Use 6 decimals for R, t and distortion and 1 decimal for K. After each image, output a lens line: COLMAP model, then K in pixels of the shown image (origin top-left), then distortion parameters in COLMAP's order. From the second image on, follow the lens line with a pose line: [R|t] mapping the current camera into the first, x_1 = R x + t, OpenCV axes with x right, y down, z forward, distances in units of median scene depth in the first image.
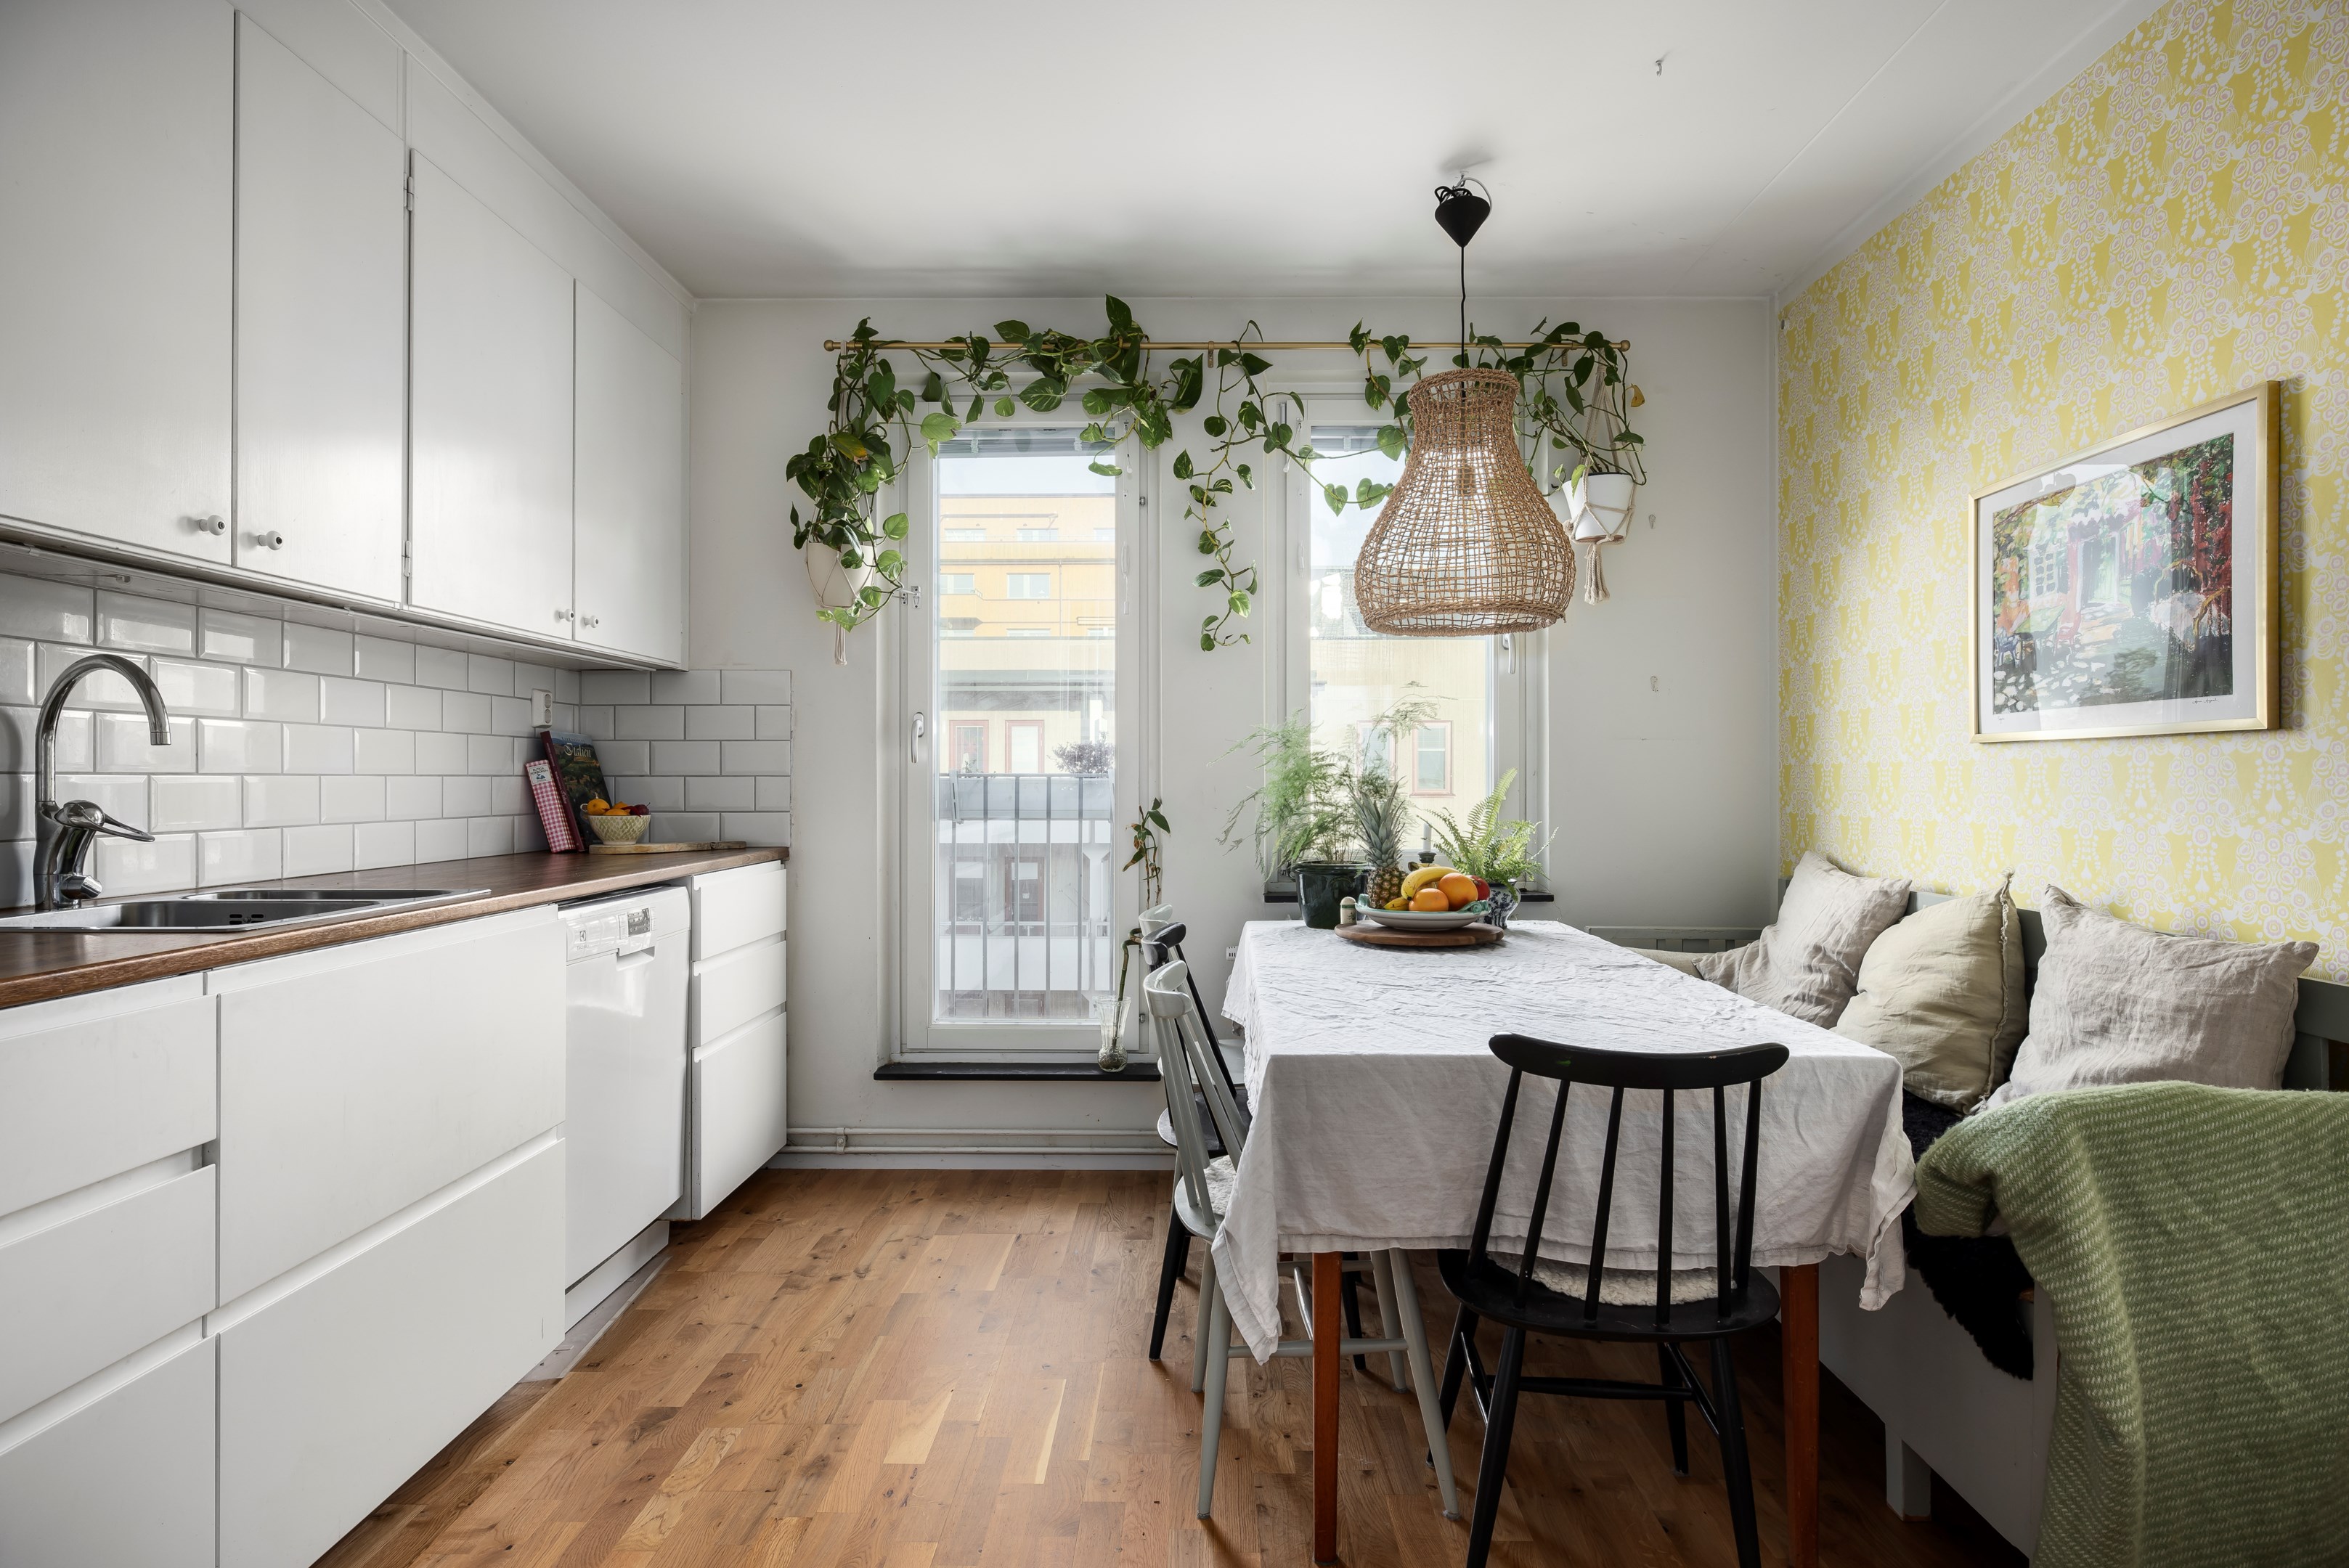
lens RADIAL K [[1209.6, 0, 1180.6], [0, 1209.6, 775.1], [0, 0, 1]] dist [-0.009270, 0.000825]
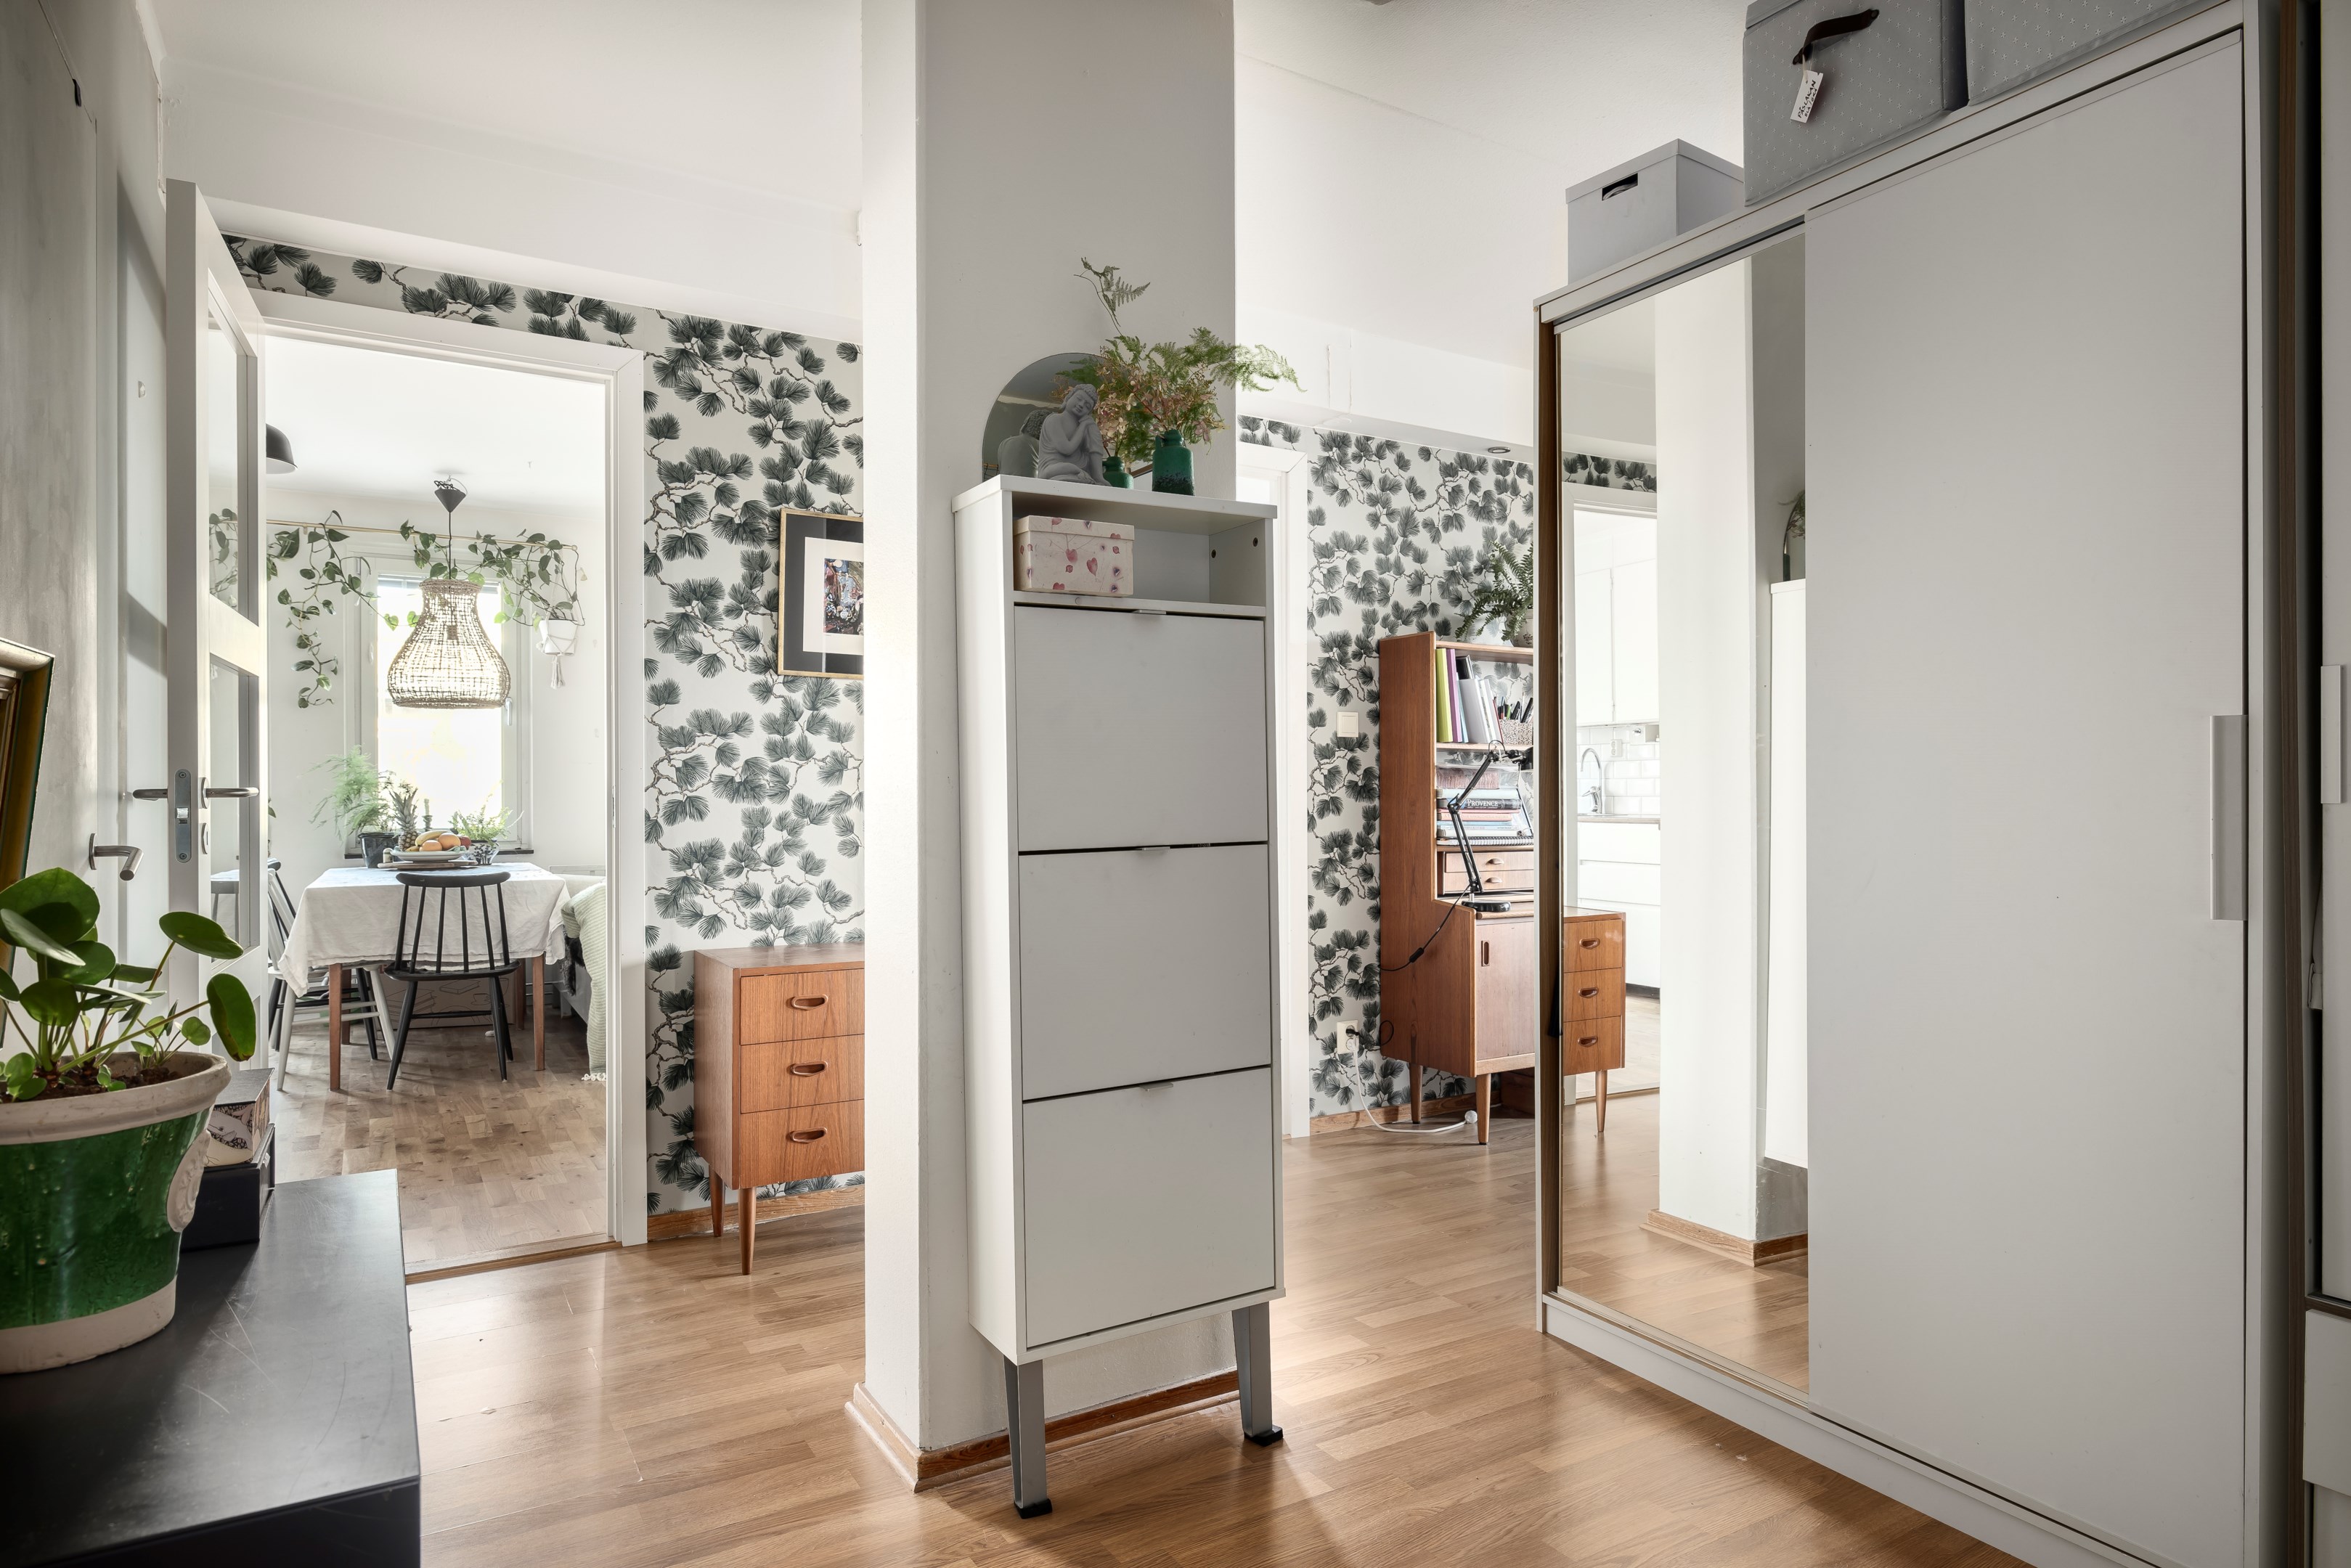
lens RADIAL K [[1295.8, 0, 1153.4], [0, 1295.8, 790.3], [0, 0, 1]] dist [-0.003481, 0.000028]
pose [[0.848140, -0.003908, 0.529757, 0.081588], [0.003031, 0.999992, 0.002524, 0.010311], [-0.529763, -0.000535, 0.848145, -1.293583]]
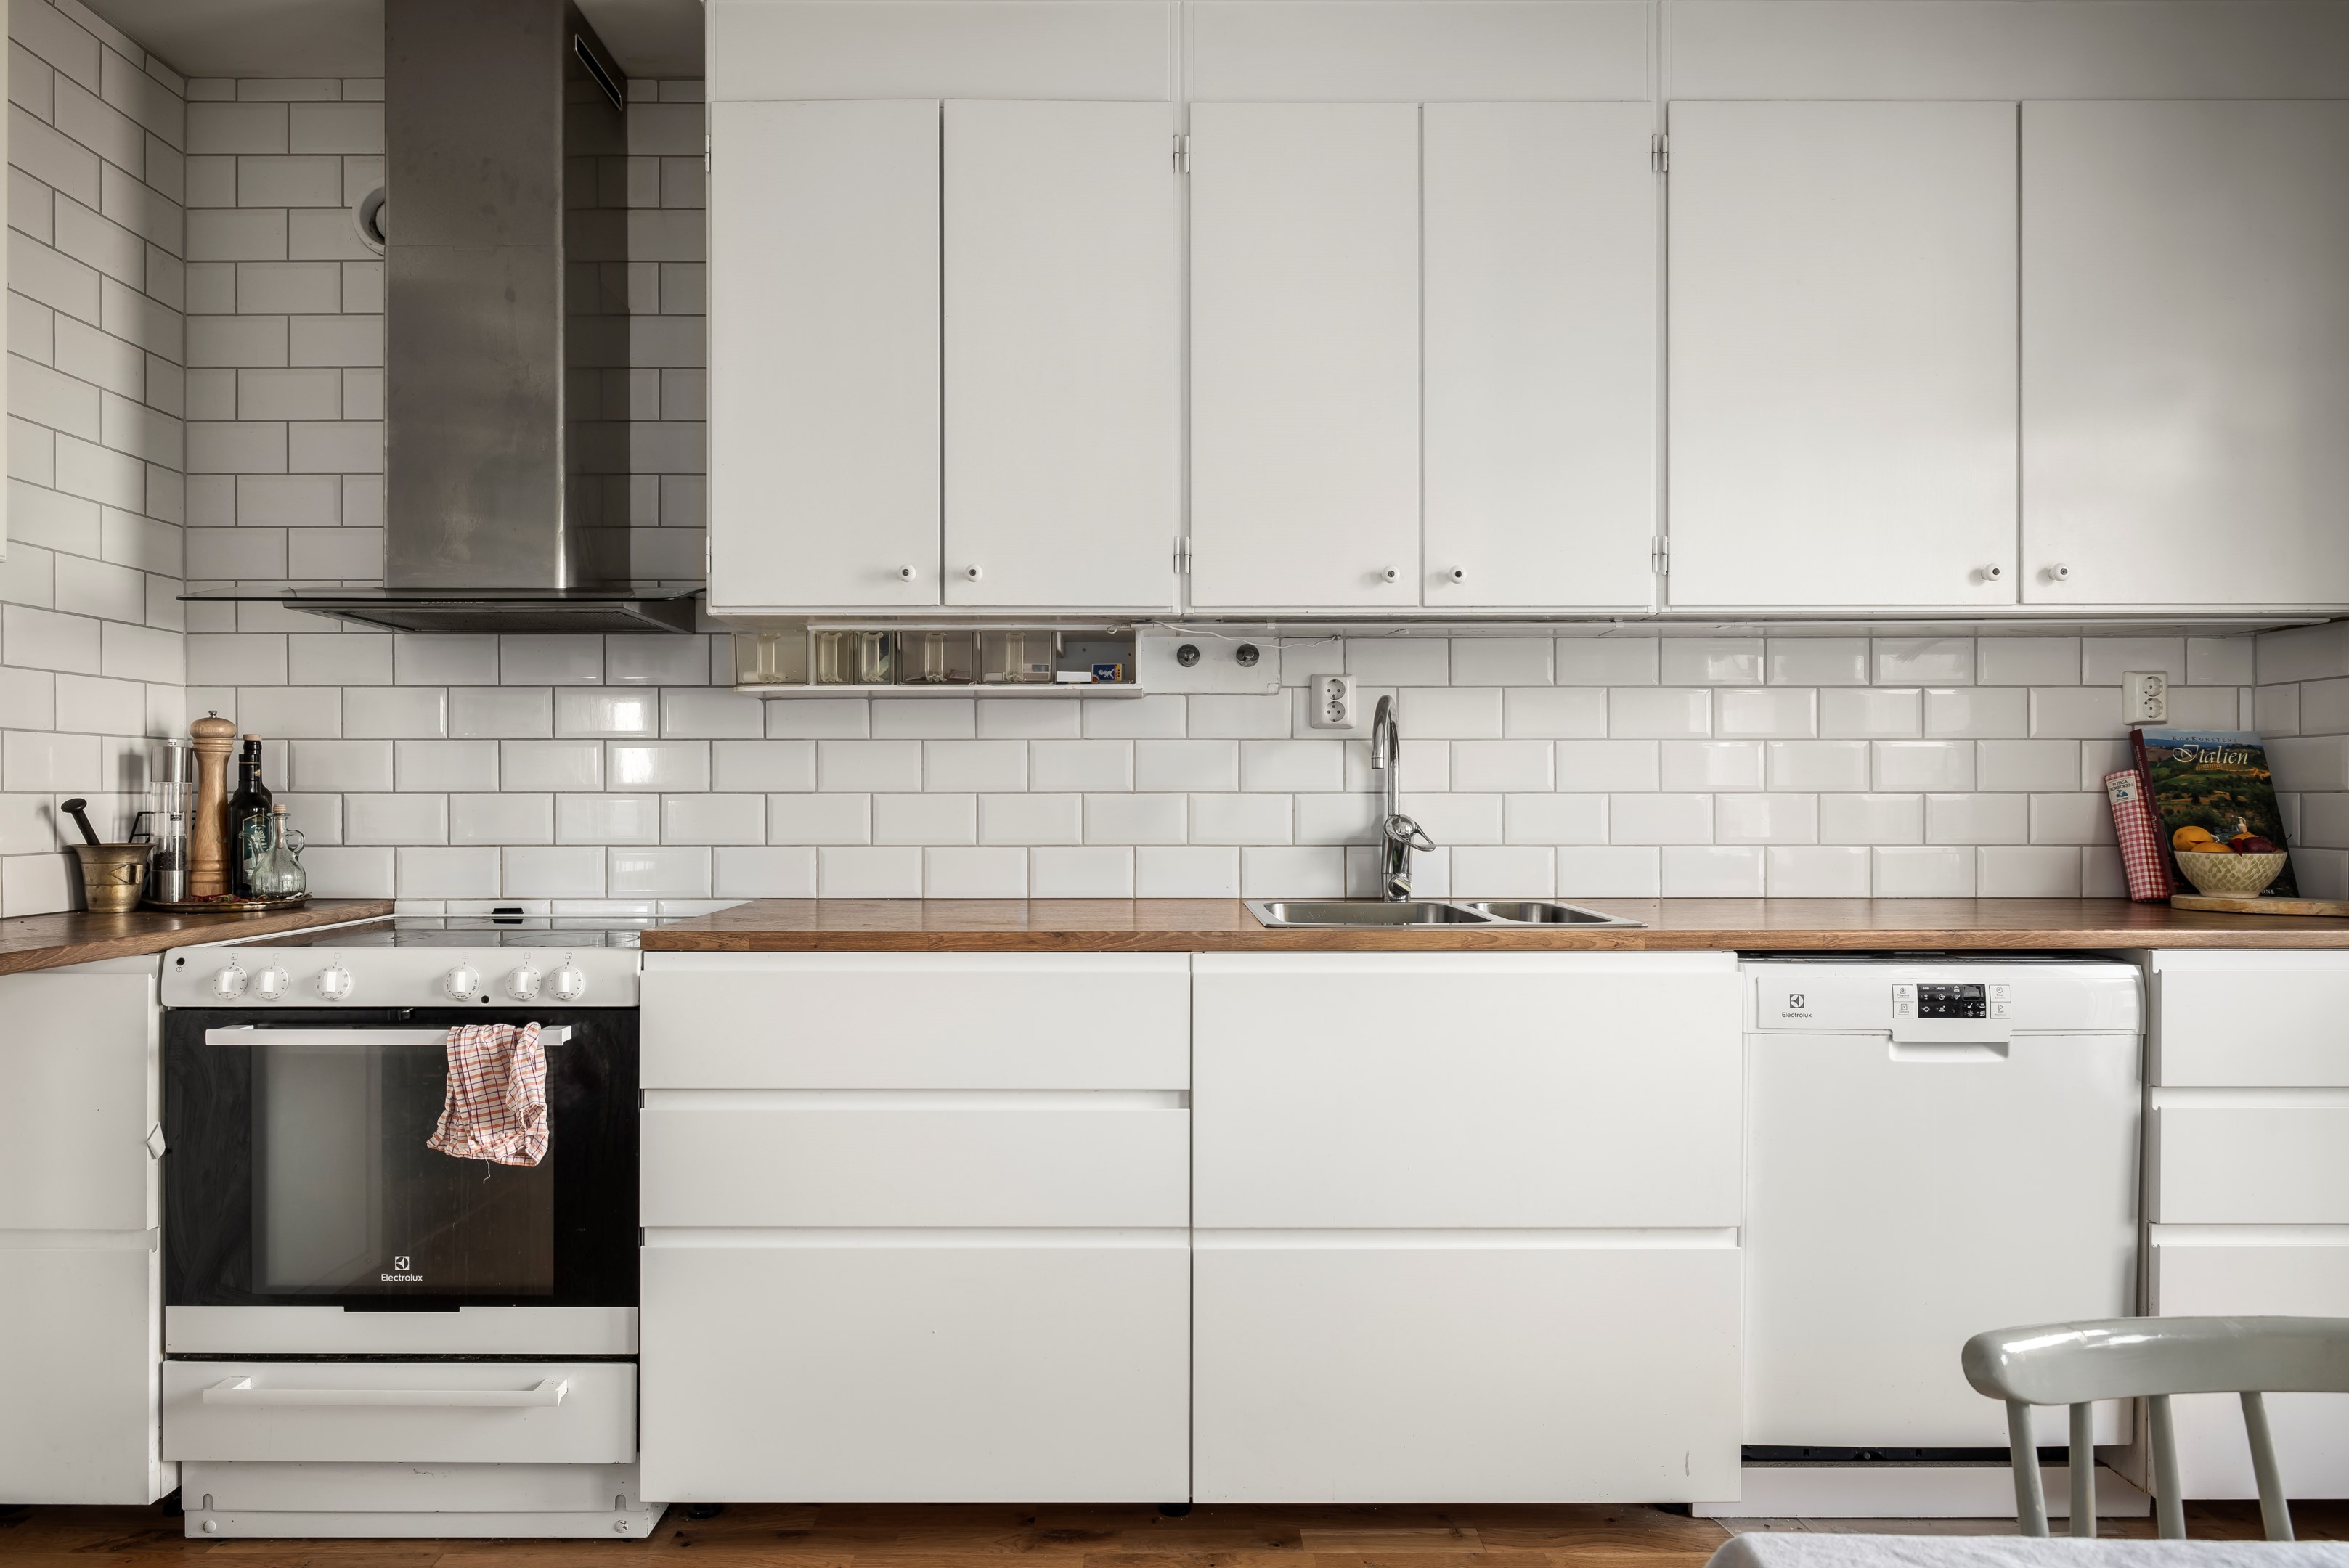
lens RADIAL K [[1294.6, 0, 1176.3], [0, 1294.6, 806.0], [0, 0, 1]] dist [-0.003481, 0.000028]
pose [[0.014481, 0.003202, -0.999890, 0.250643], [0.004513, 0.999984, 0.003268, 0.004035], [0.999885, -0.004560, 0.014467, 0.462320]]
